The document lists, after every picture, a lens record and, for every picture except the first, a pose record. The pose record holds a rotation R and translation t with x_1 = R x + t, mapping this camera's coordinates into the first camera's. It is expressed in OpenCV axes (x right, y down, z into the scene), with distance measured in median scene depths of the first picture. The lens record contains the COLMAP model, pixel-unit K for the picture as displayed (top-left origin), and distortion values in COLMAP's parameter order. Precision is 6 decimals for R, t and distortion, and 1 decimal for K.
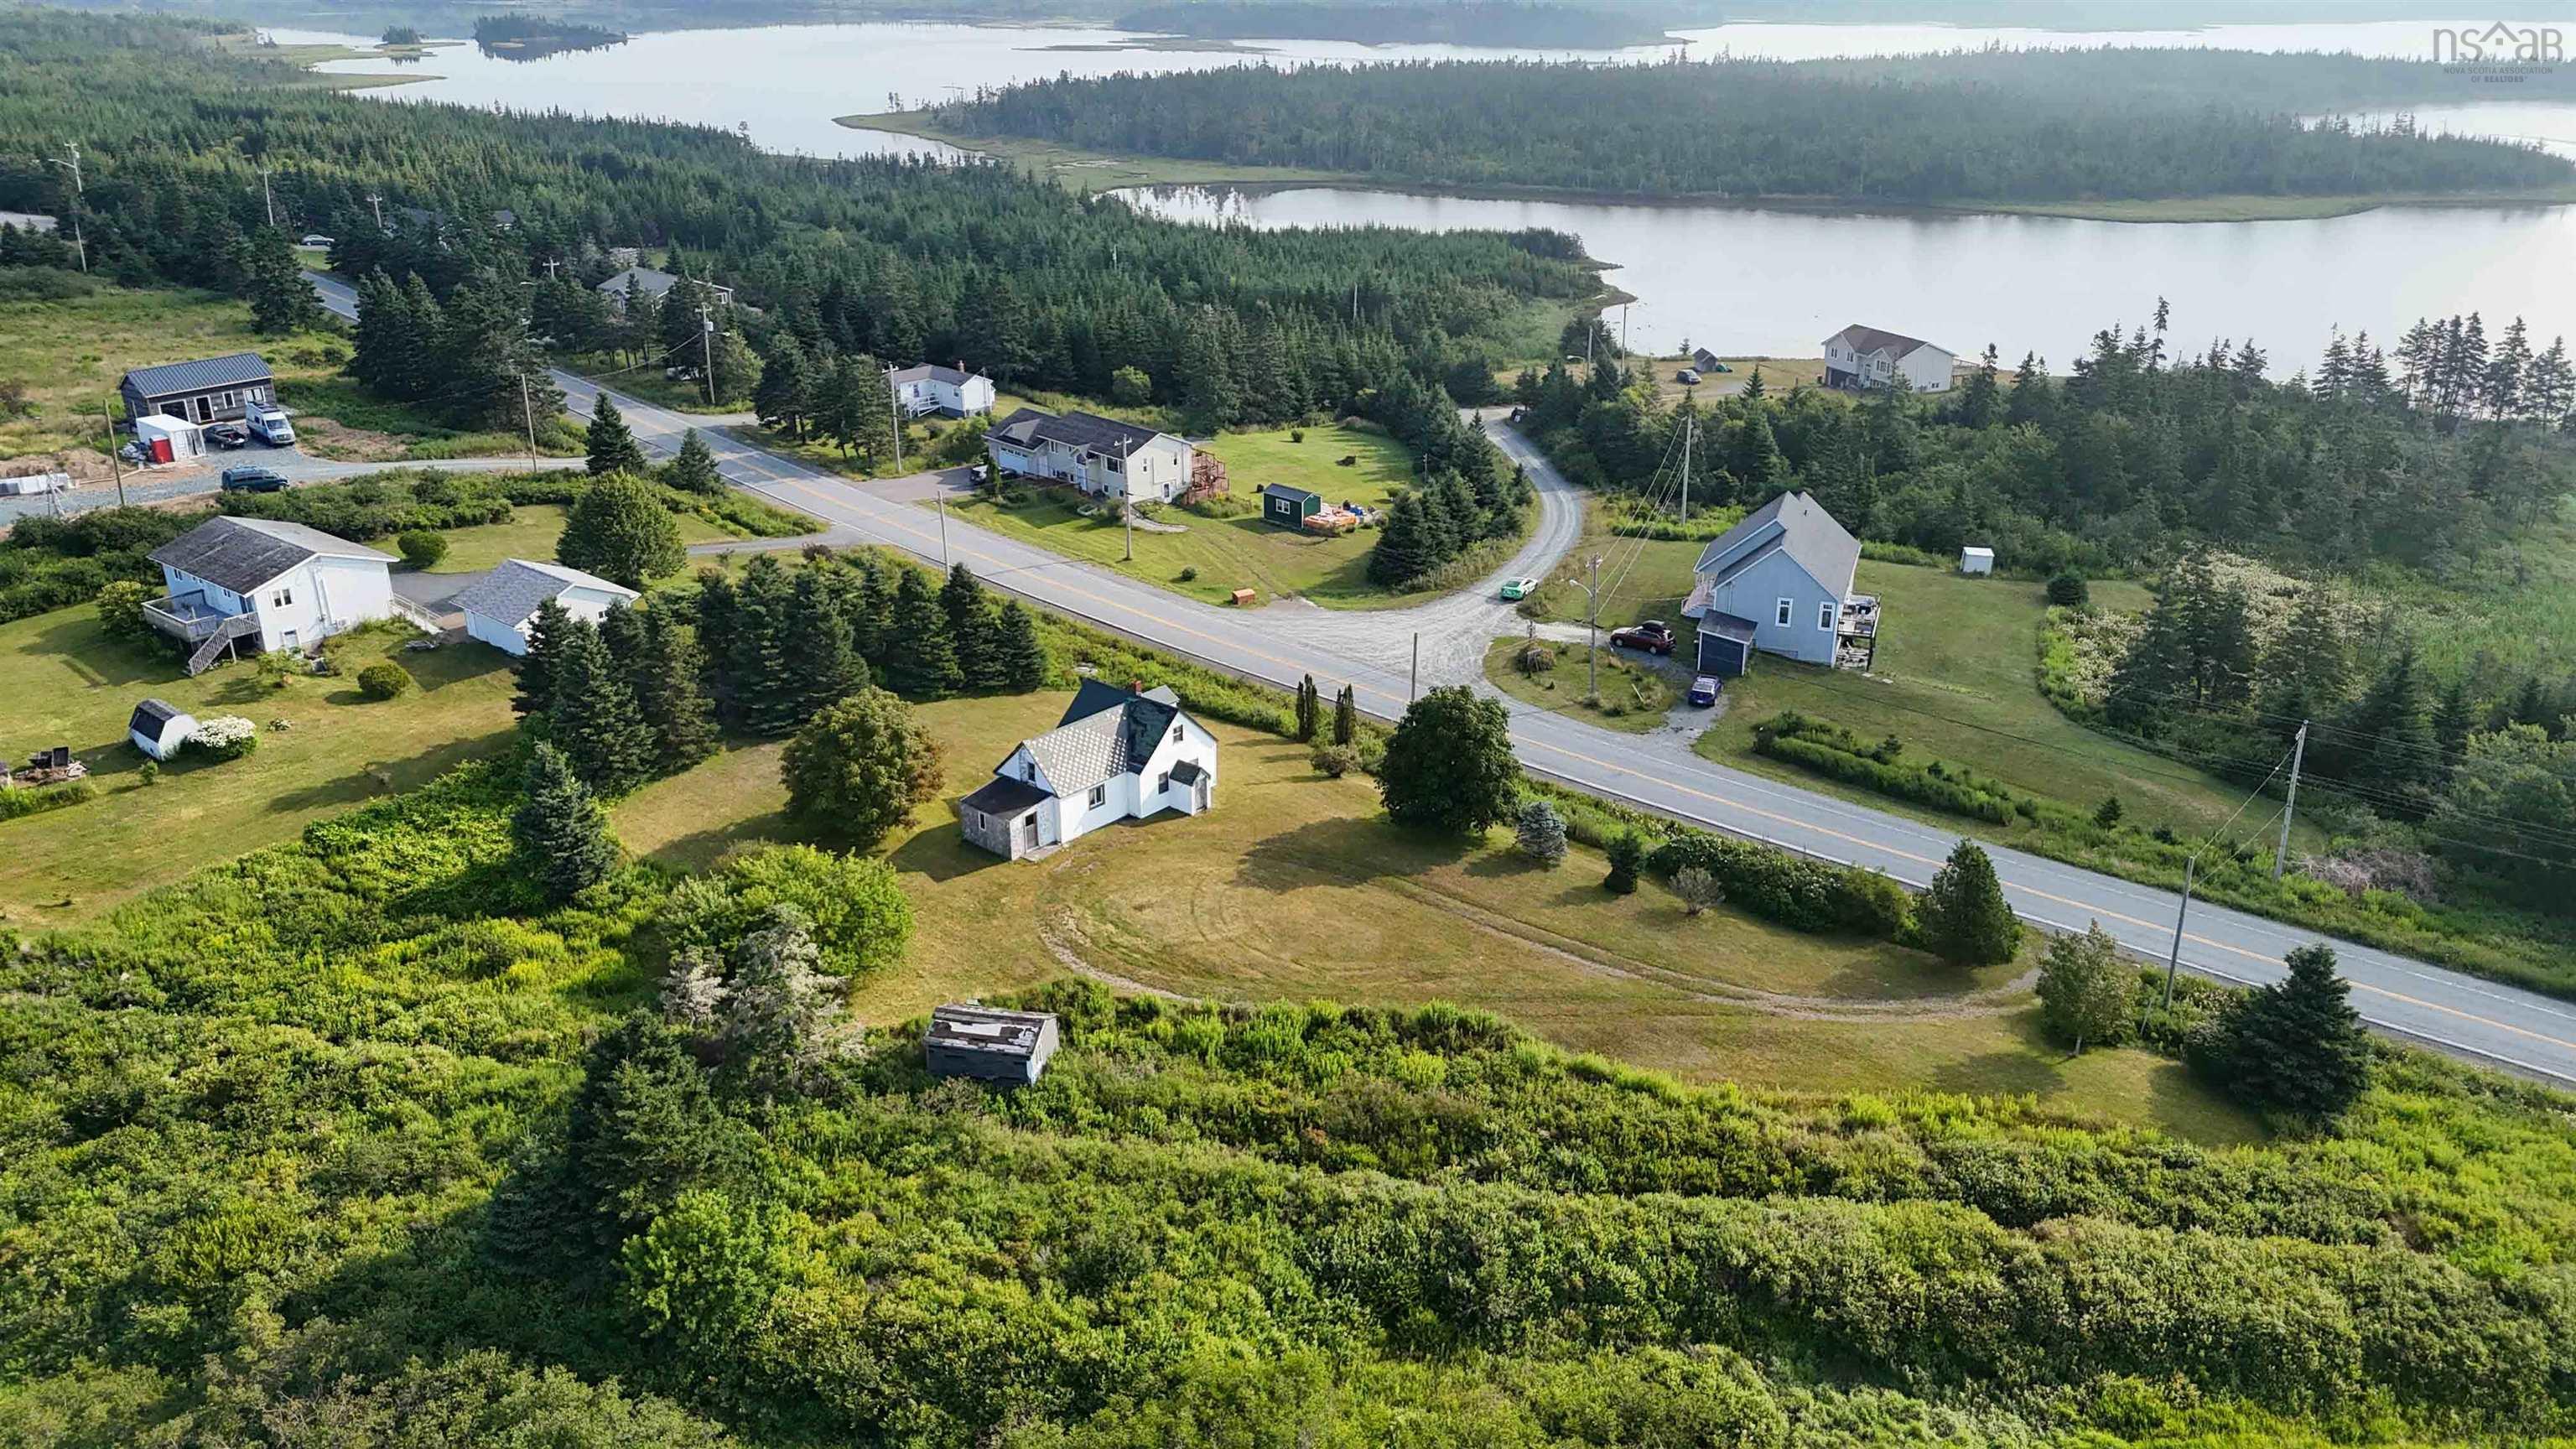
lens RADIAL K [[1854.8, 0, 1288.0], [0, 1854.8, 724.5], [0, 0, 1]] dist [0.069445, -0.051677]
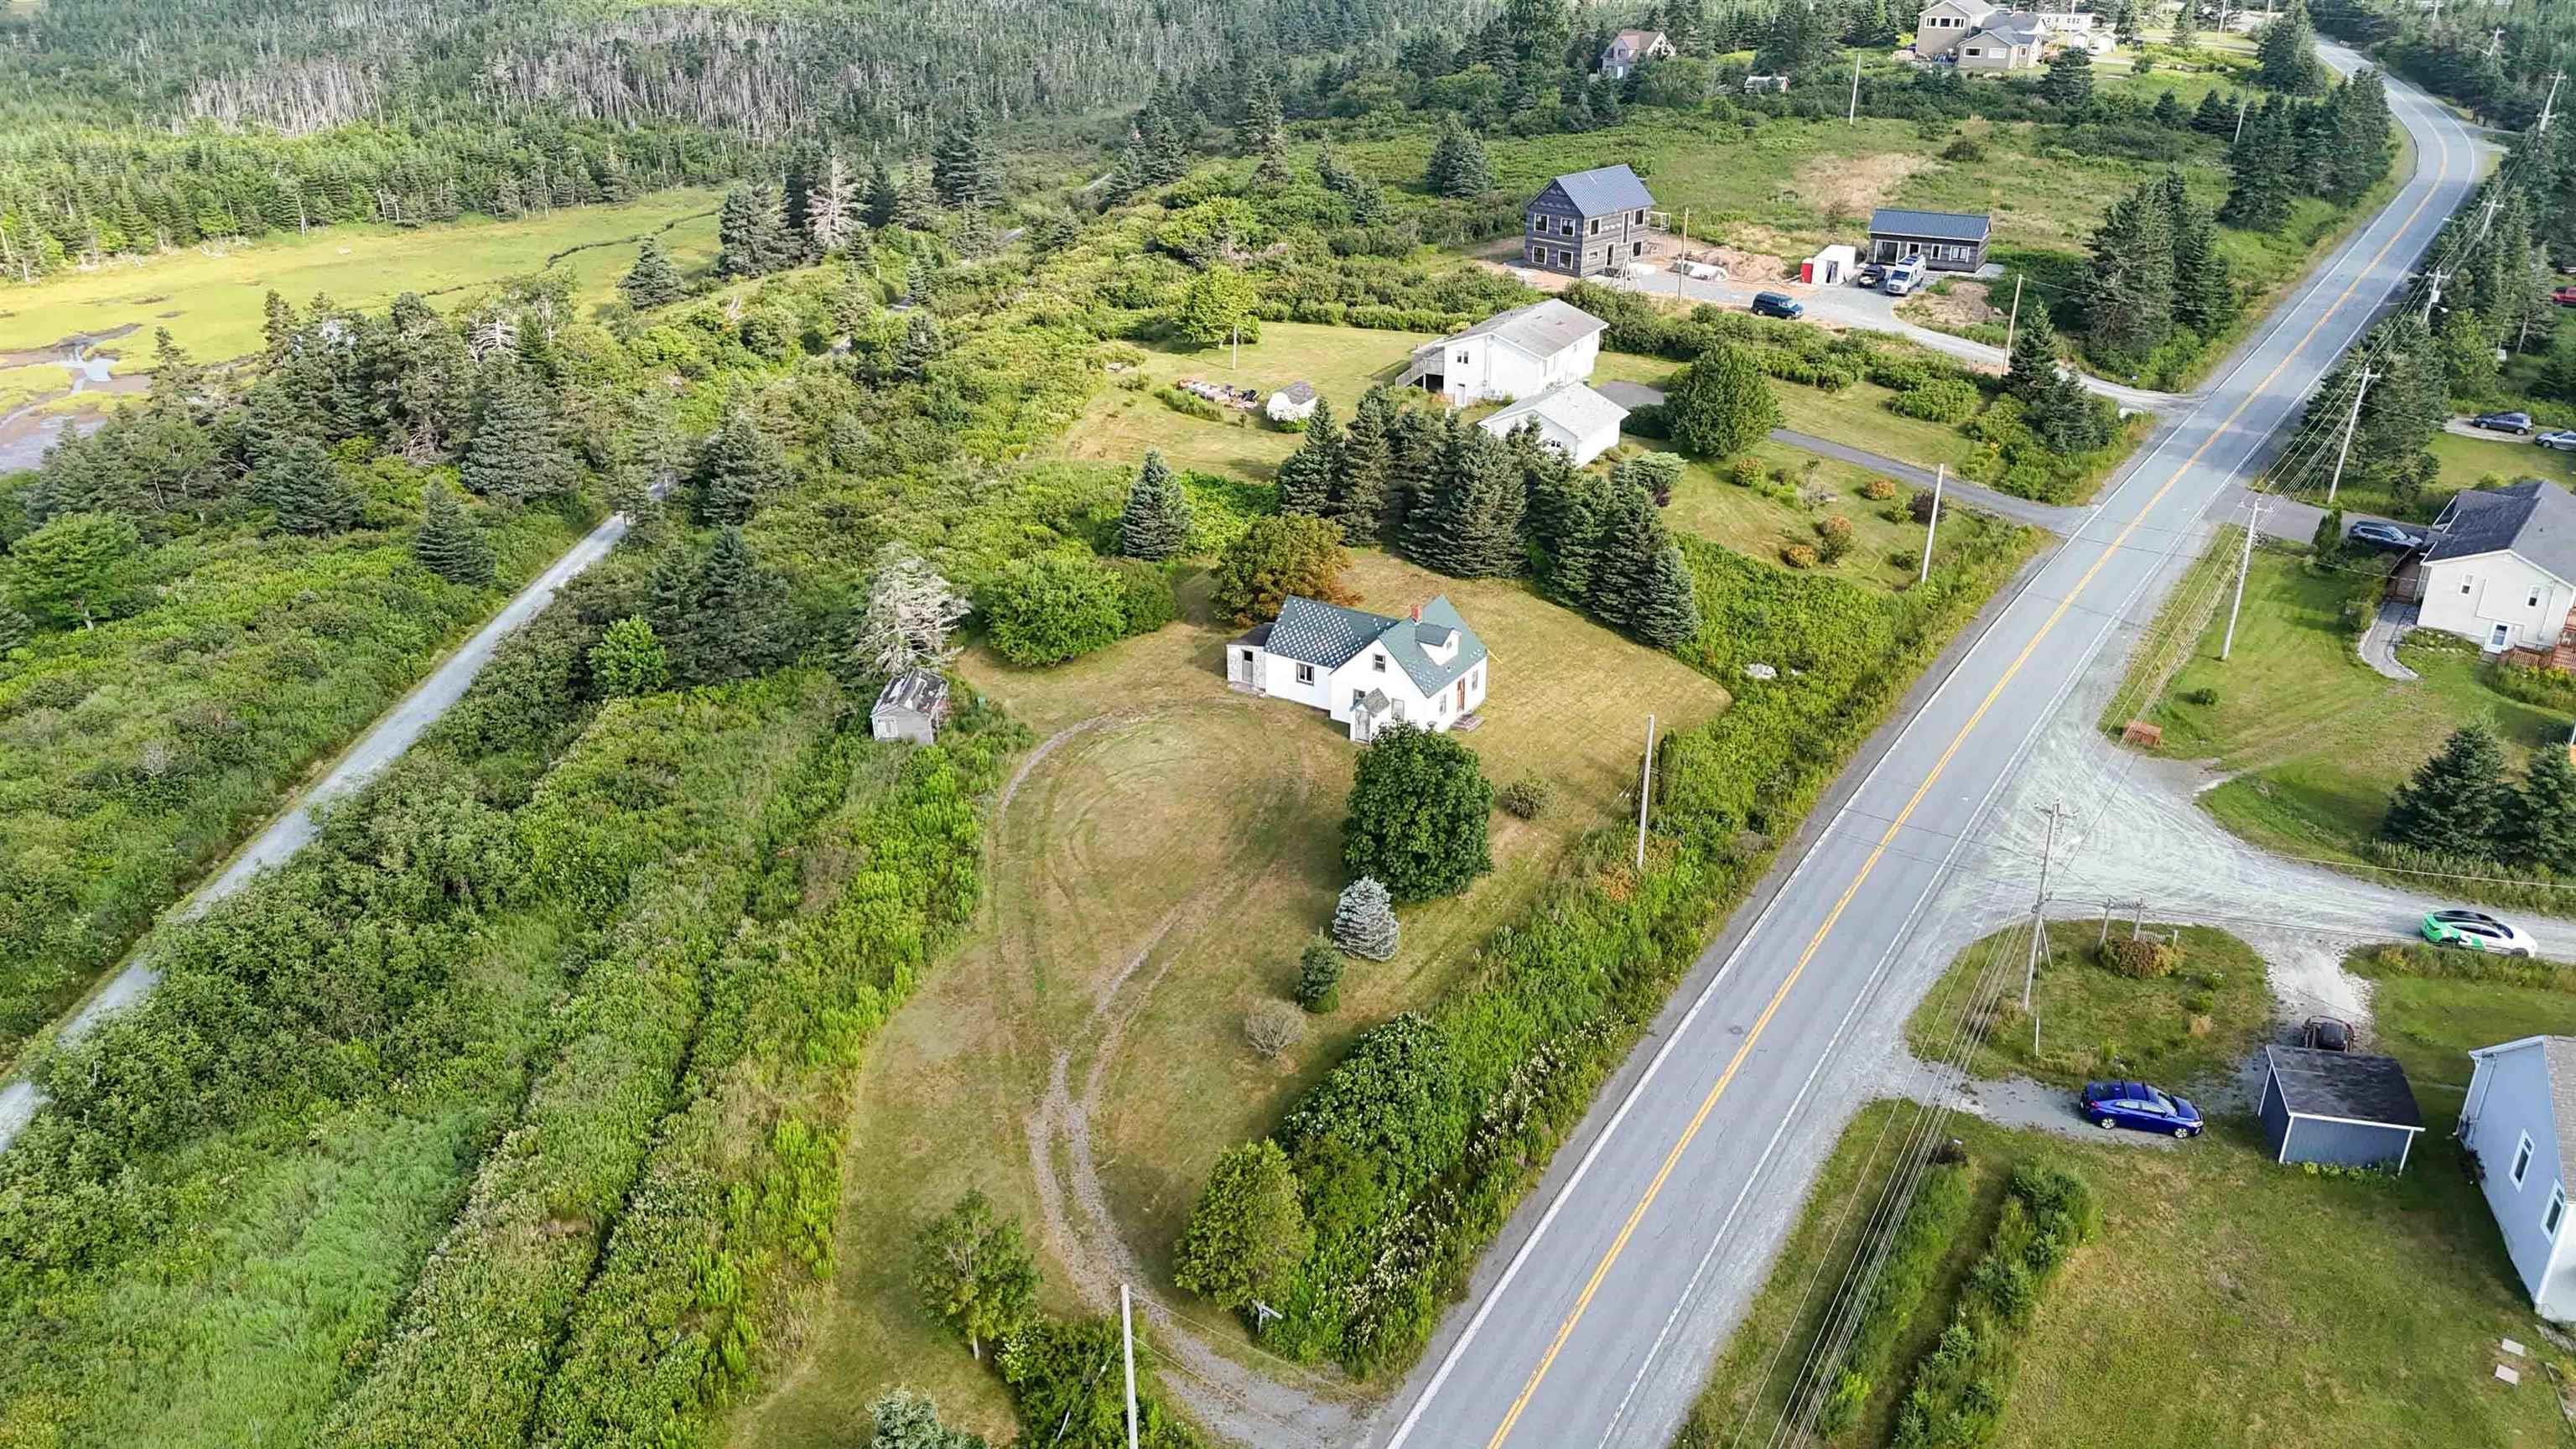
lens RADIAL K [[1854.8, 0, 1288.0], [0, 1854.8, 724.5], [0, 0, 1]] dist [0.069445, -0.051677]
pose [[0.137836, 0.425306, -0.894492, 1.058288], [-0.356861, 0.863781, 0.355714, -0.381847], [0.923933, 0.270179, 0.270835, 0.853505]]
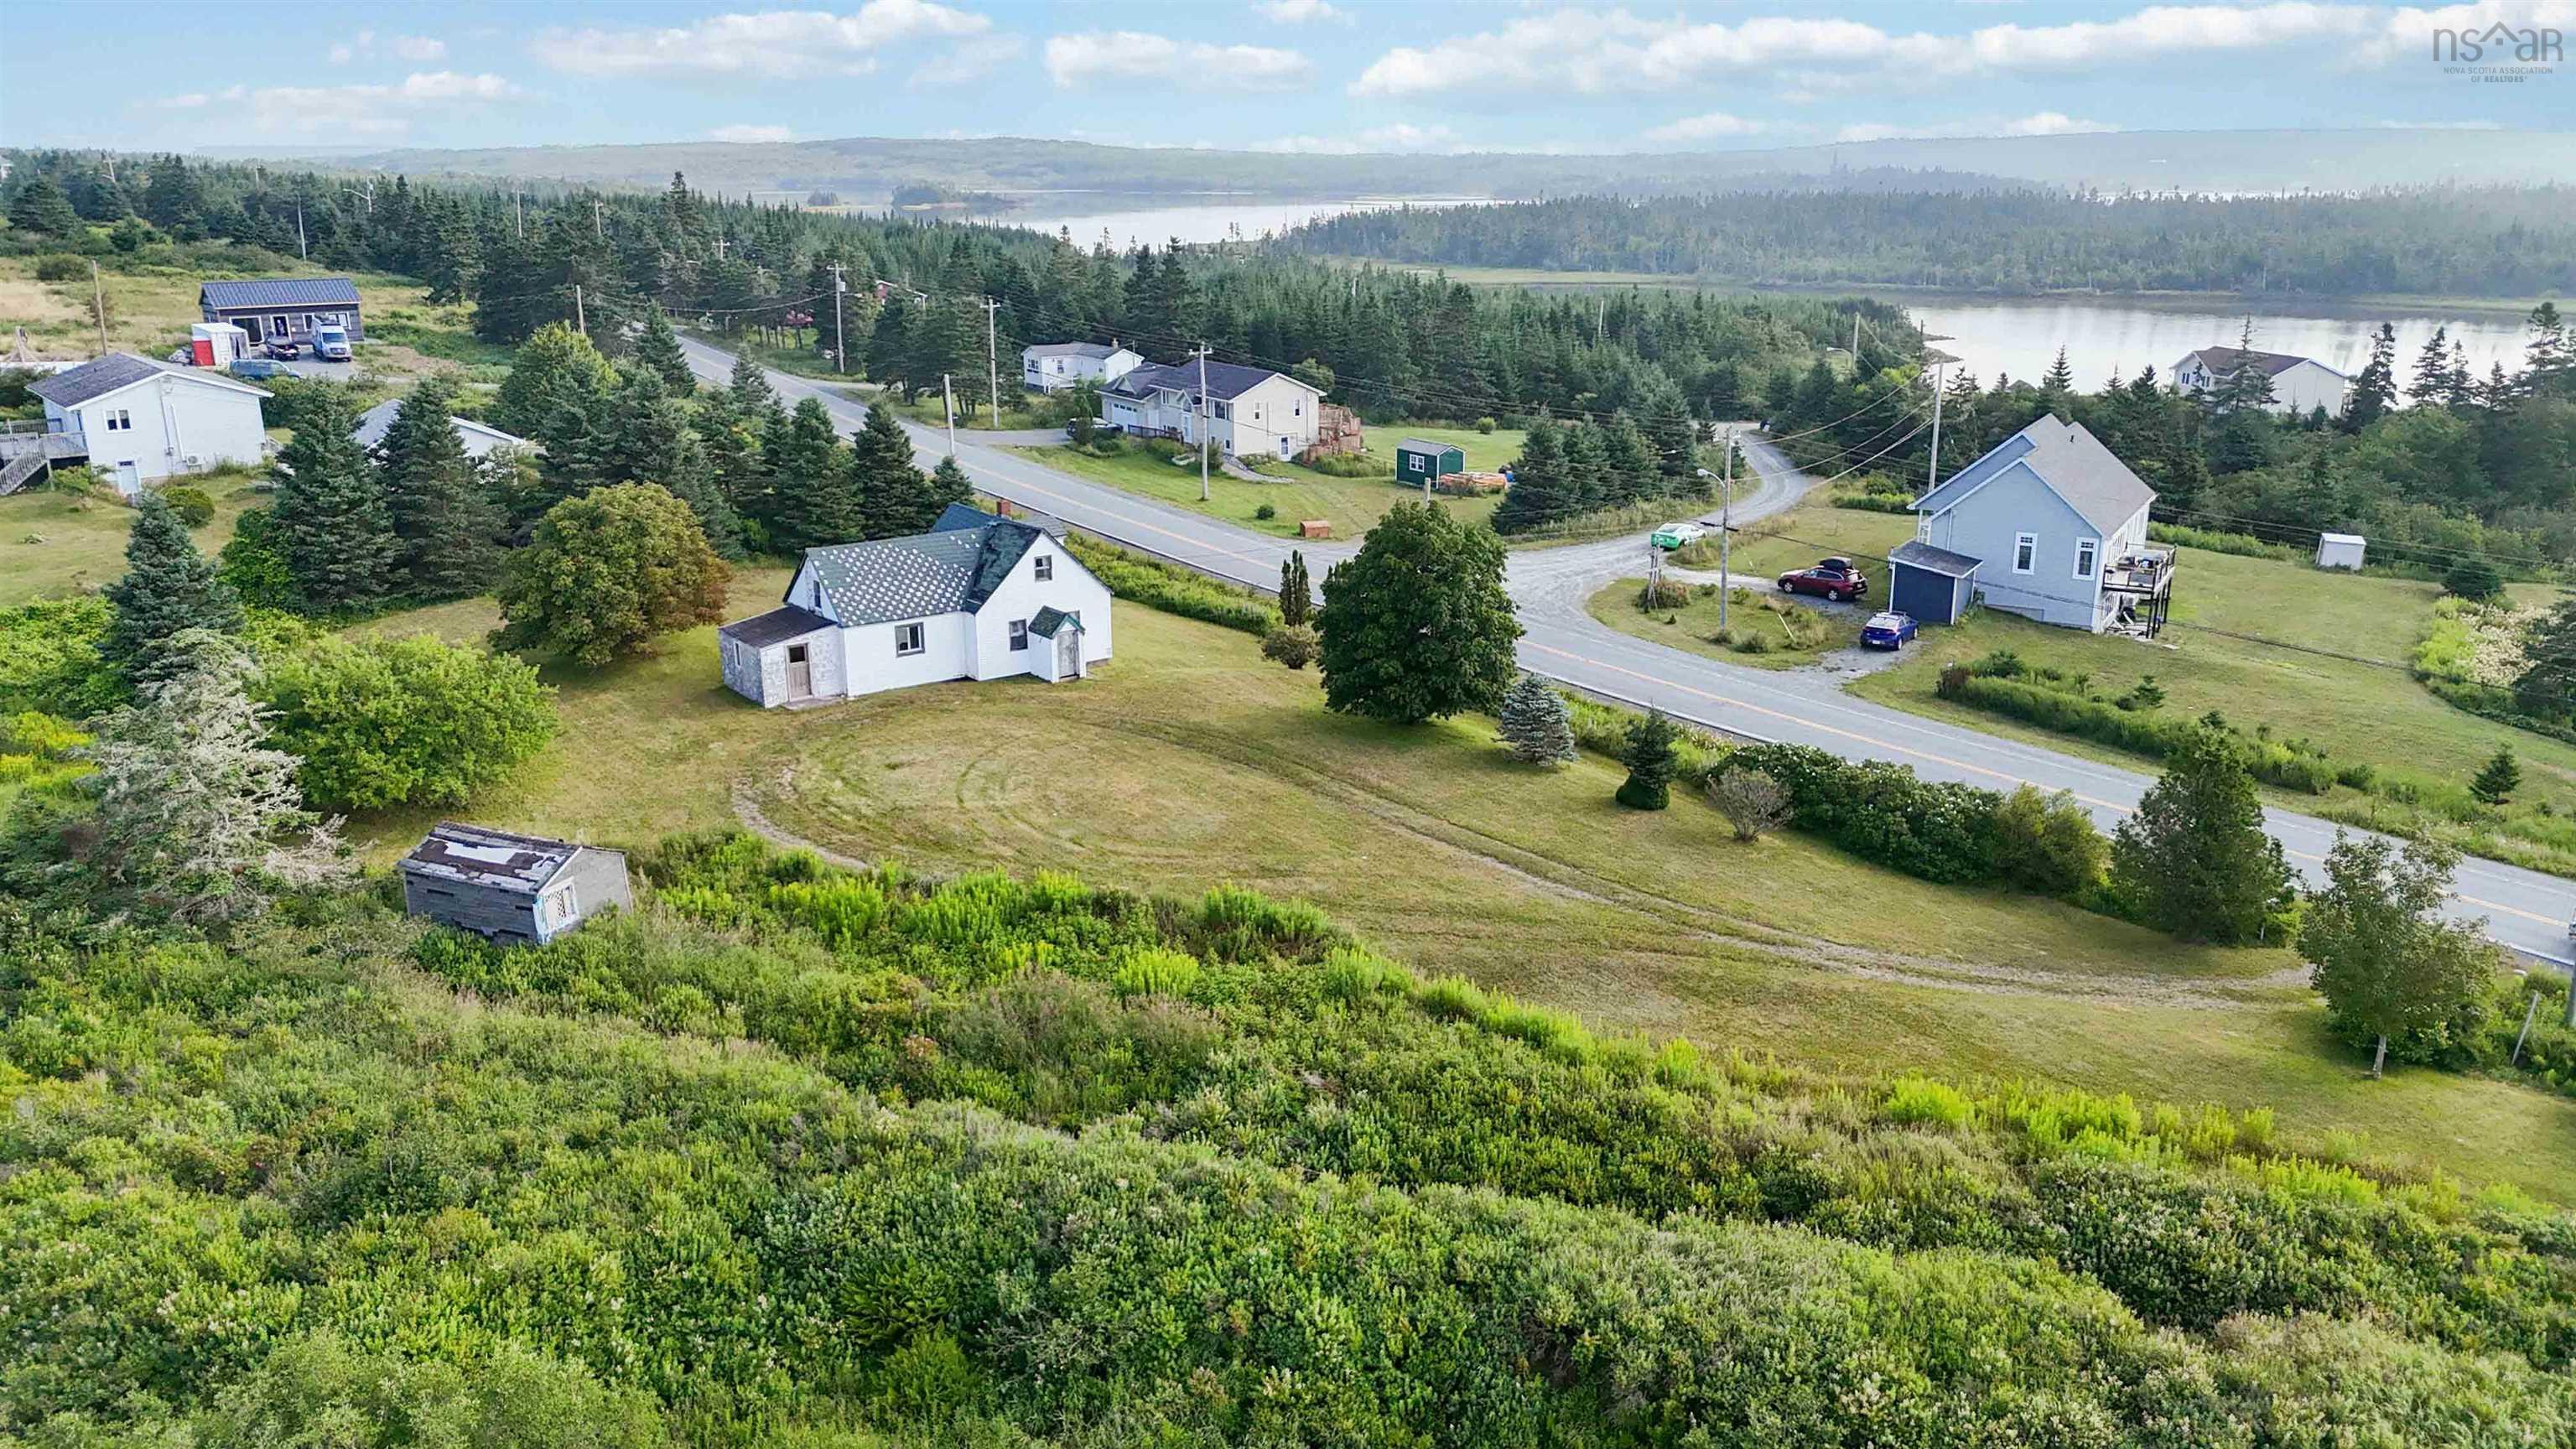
lens RADIAL K [[1854.8, 0, 1288.0], [0, 1854.8, 724.5], [0, 0, 1]] dist [0.069445, -0.051677]
pose [[0.979680, 0.054388, -0.193053, 0.215829], [-0.072573, 0.993437, -0.088406, 0.150418], [0.186978, 0.100620, 0.977197, 0.403990]]
